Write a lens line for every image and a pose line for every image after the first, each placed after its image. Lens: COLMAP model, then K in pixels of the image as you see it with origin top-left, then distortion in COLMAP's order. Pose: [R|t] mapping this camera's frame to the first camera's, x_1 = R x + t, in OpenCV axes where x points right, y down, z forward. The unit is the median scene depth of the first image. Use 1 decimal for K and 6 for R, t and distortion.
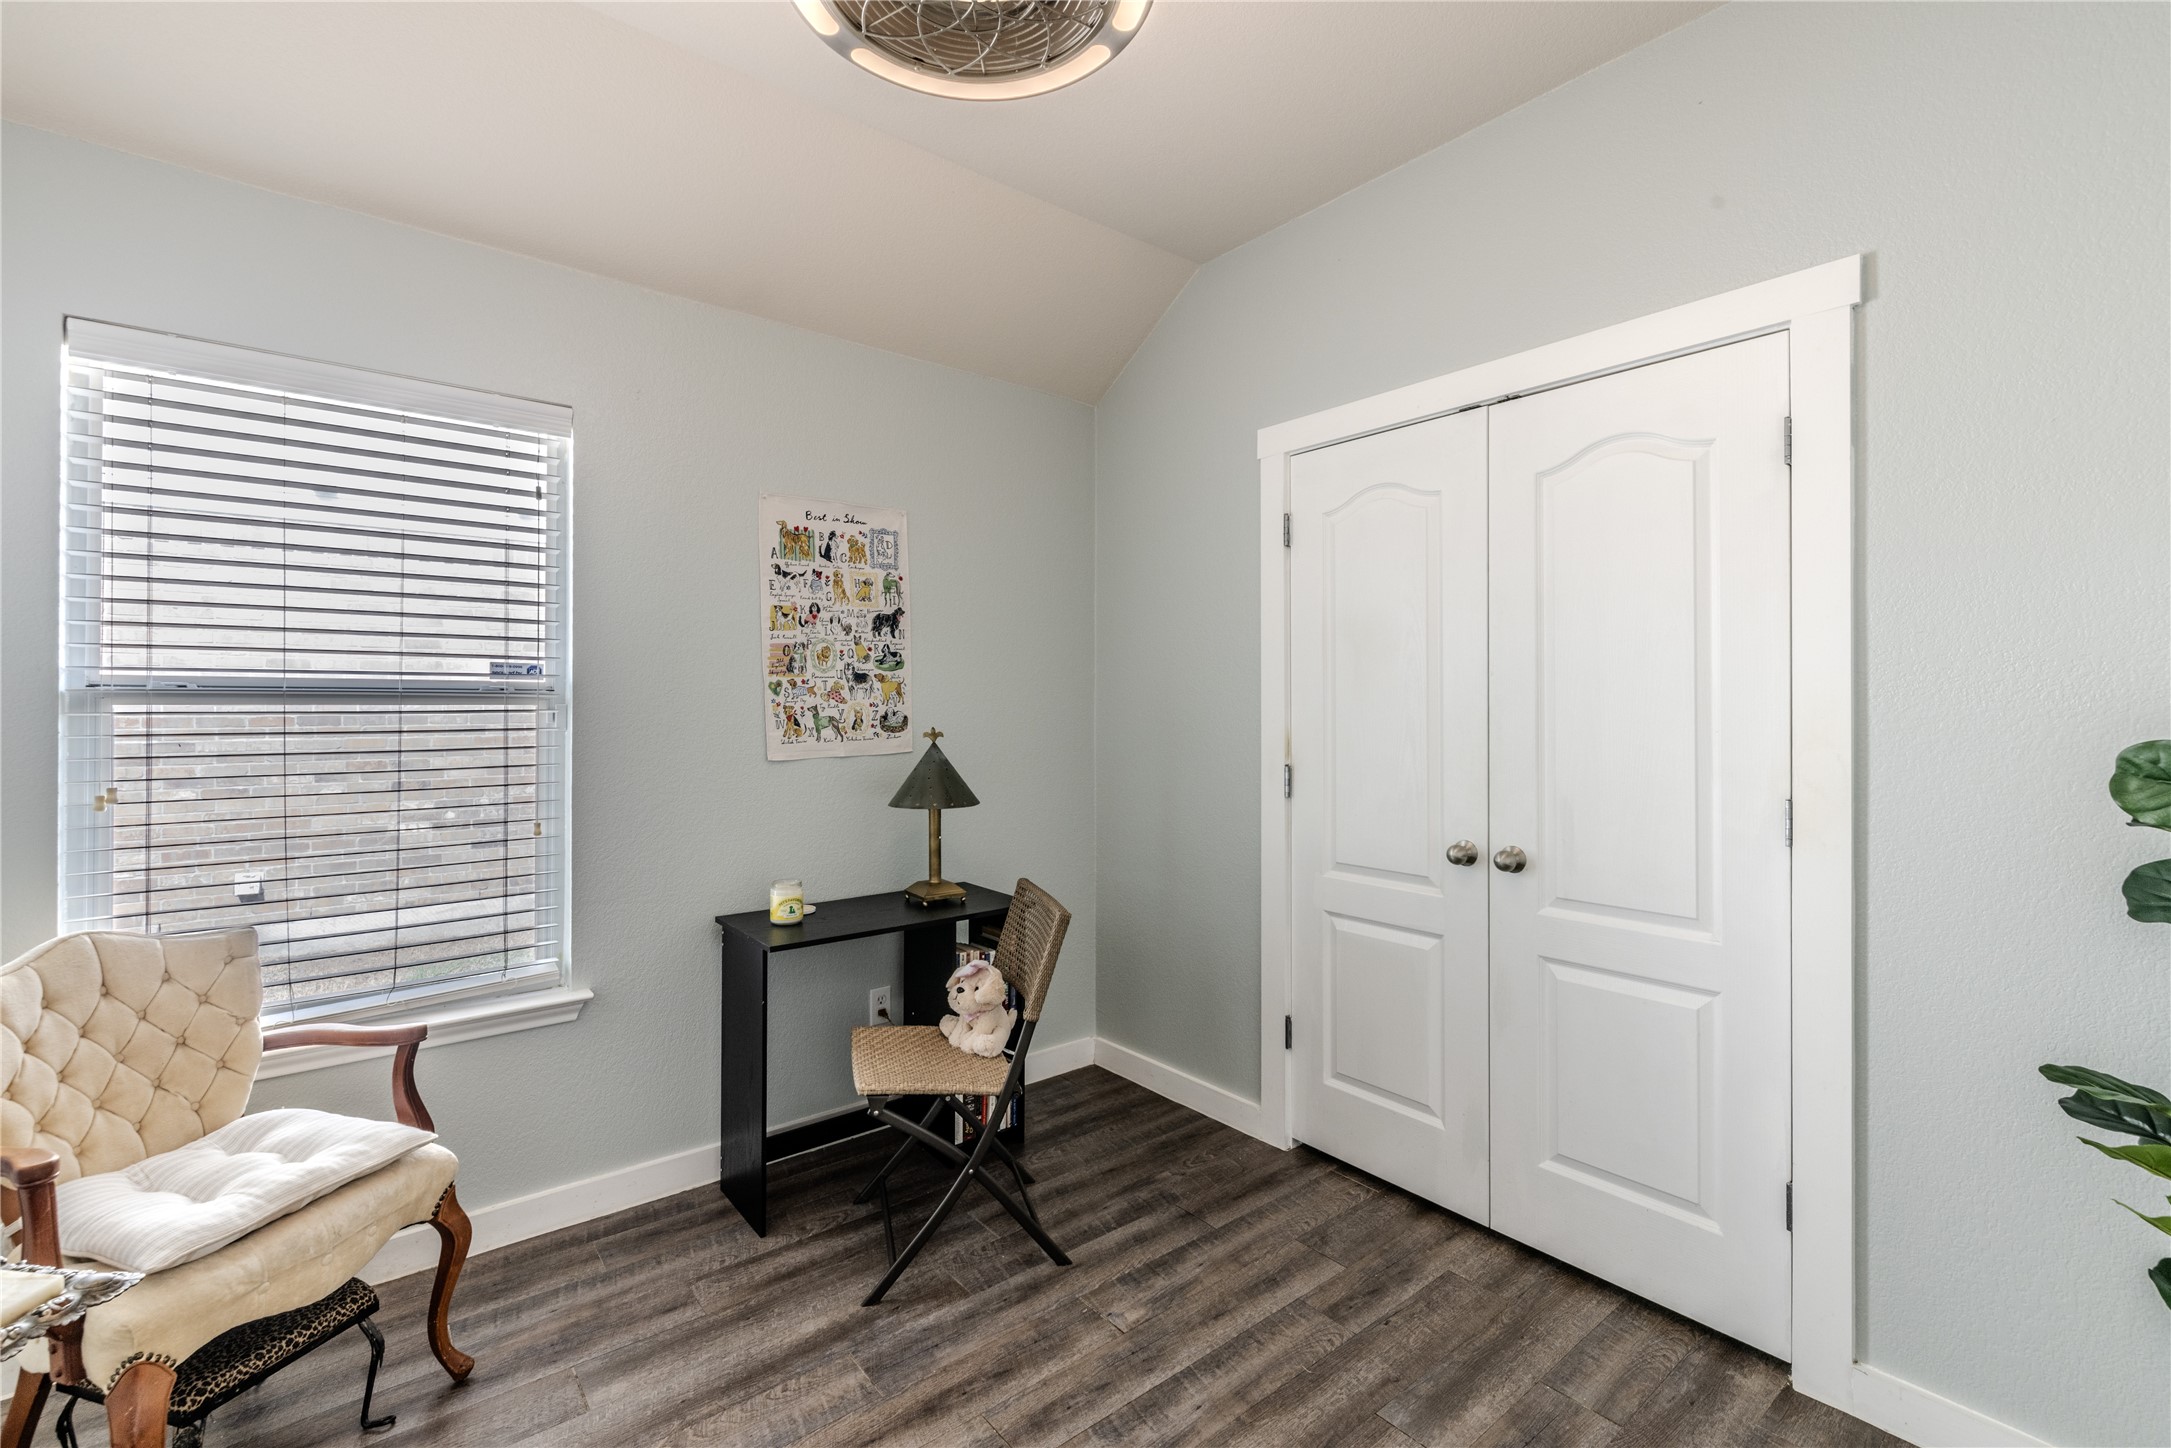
lens RADIAL K [[942.9, 0, 1083.3], [0, 942.9, 712.4], [0, 0, 1]] dist [0.000644, -0.000442]
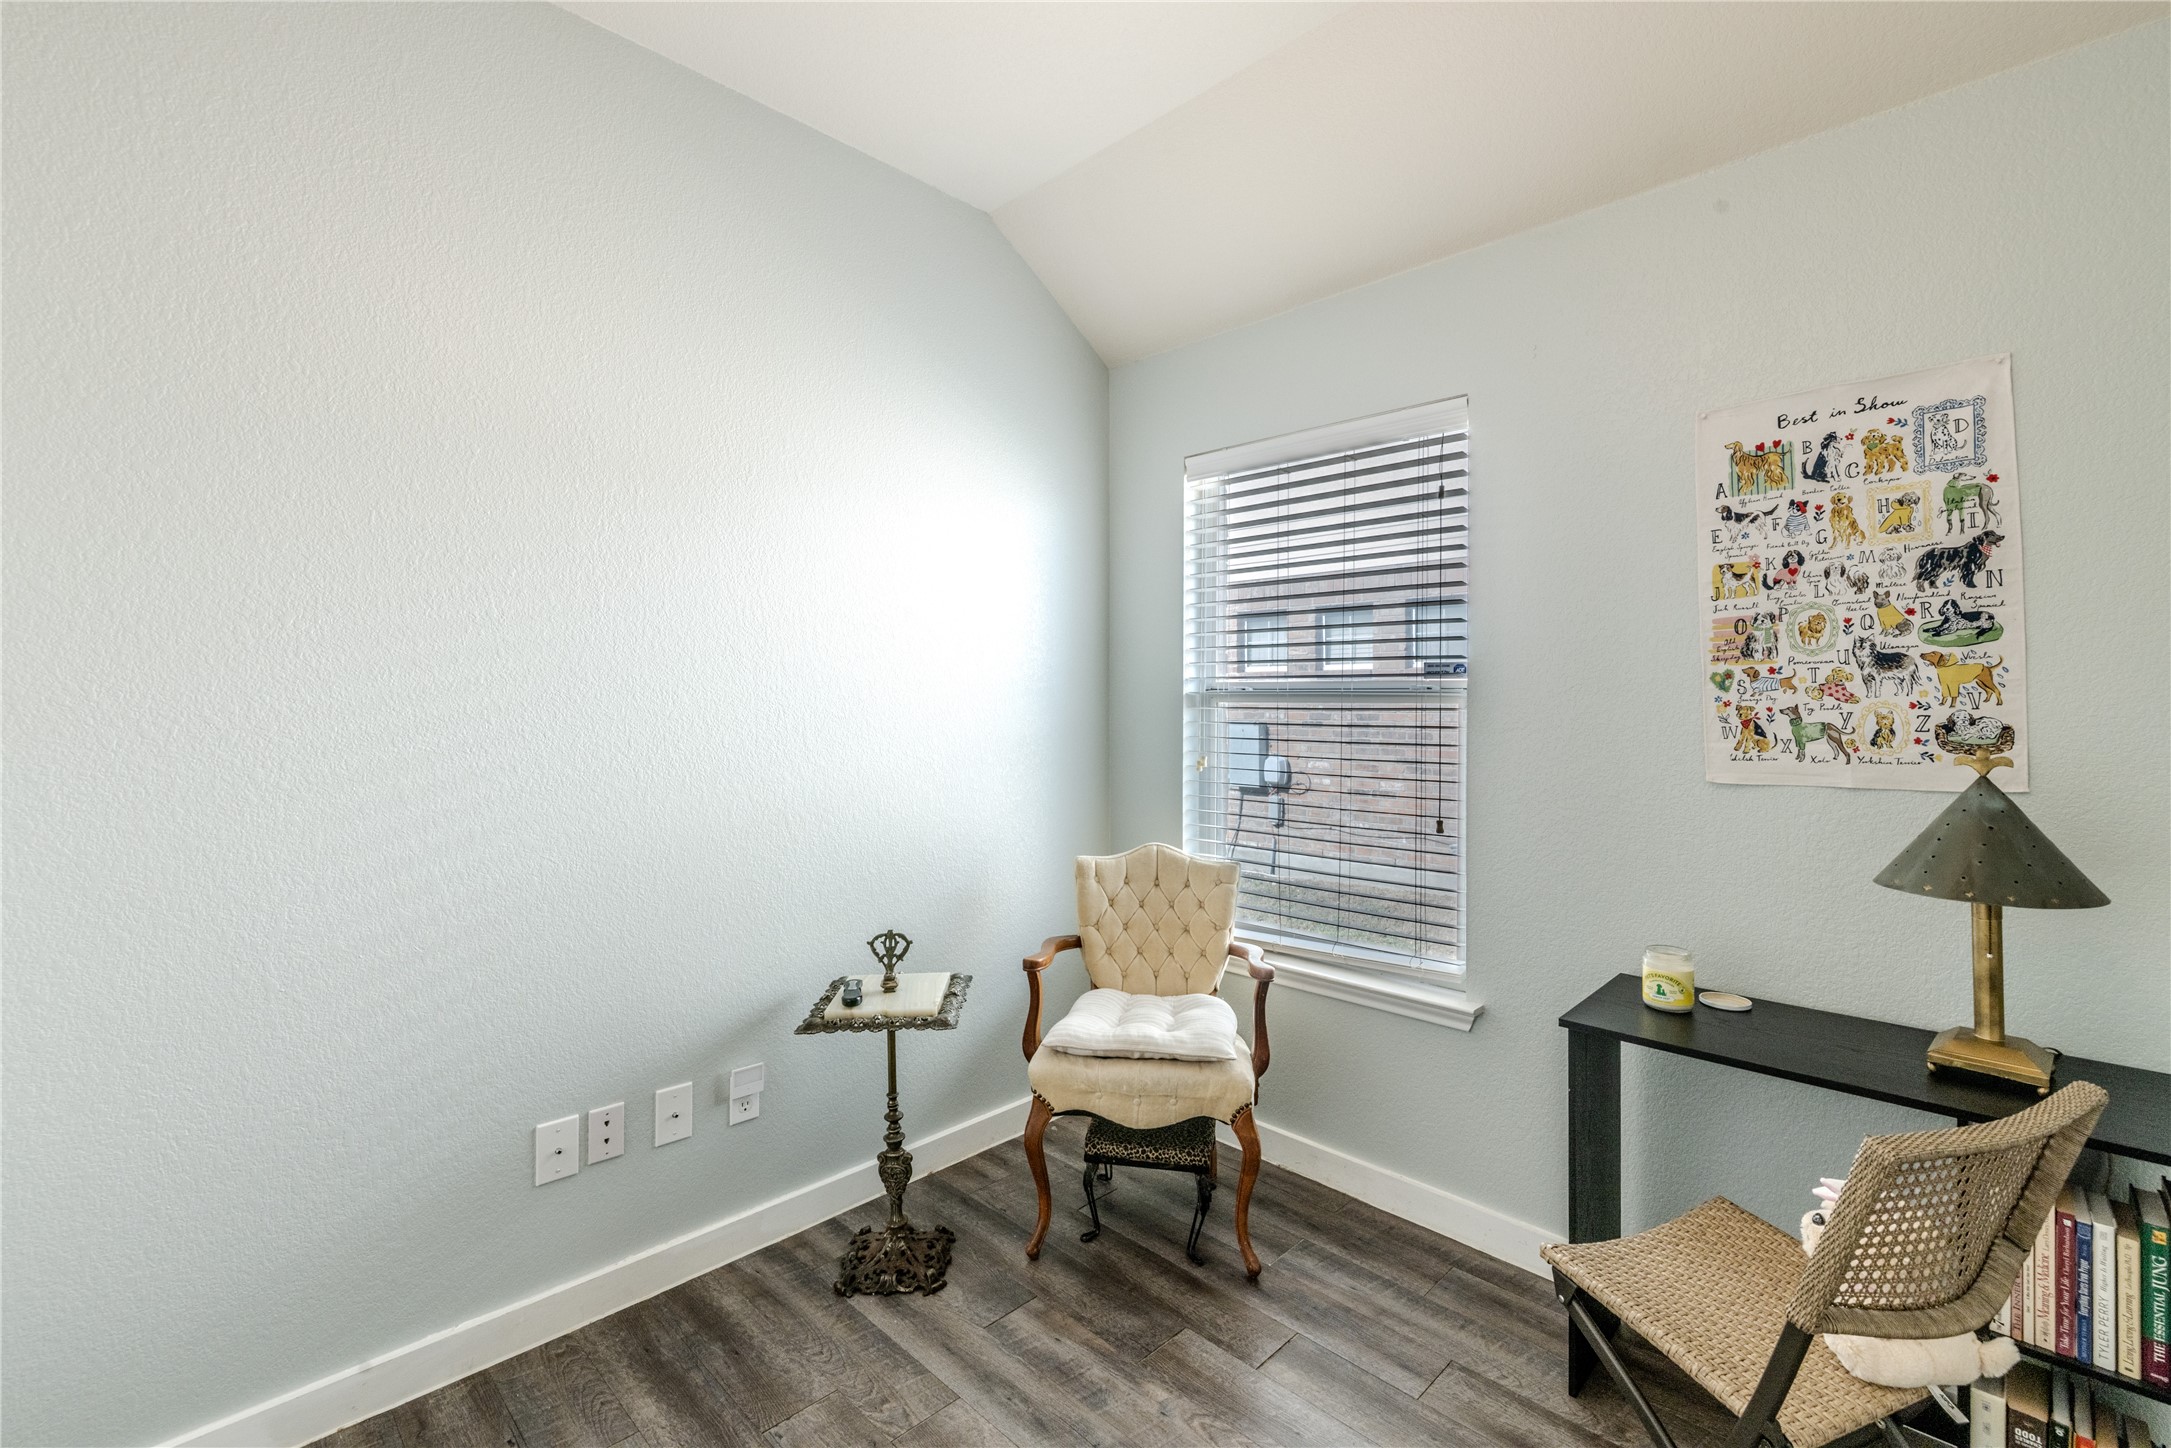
lens RADIAL K [[942.9, 0, 1084.7], [0, 942.9, 705.5], [0, 0, 1]] dist [0.000644, -0.000442]
pose [[0.104317, 0.005353, -0.994530, 0.320729], [-0.011371, 0.999927, 0.004190, -0.004652], [0.994479, 0.010872, 0.104370, 0.436380]]
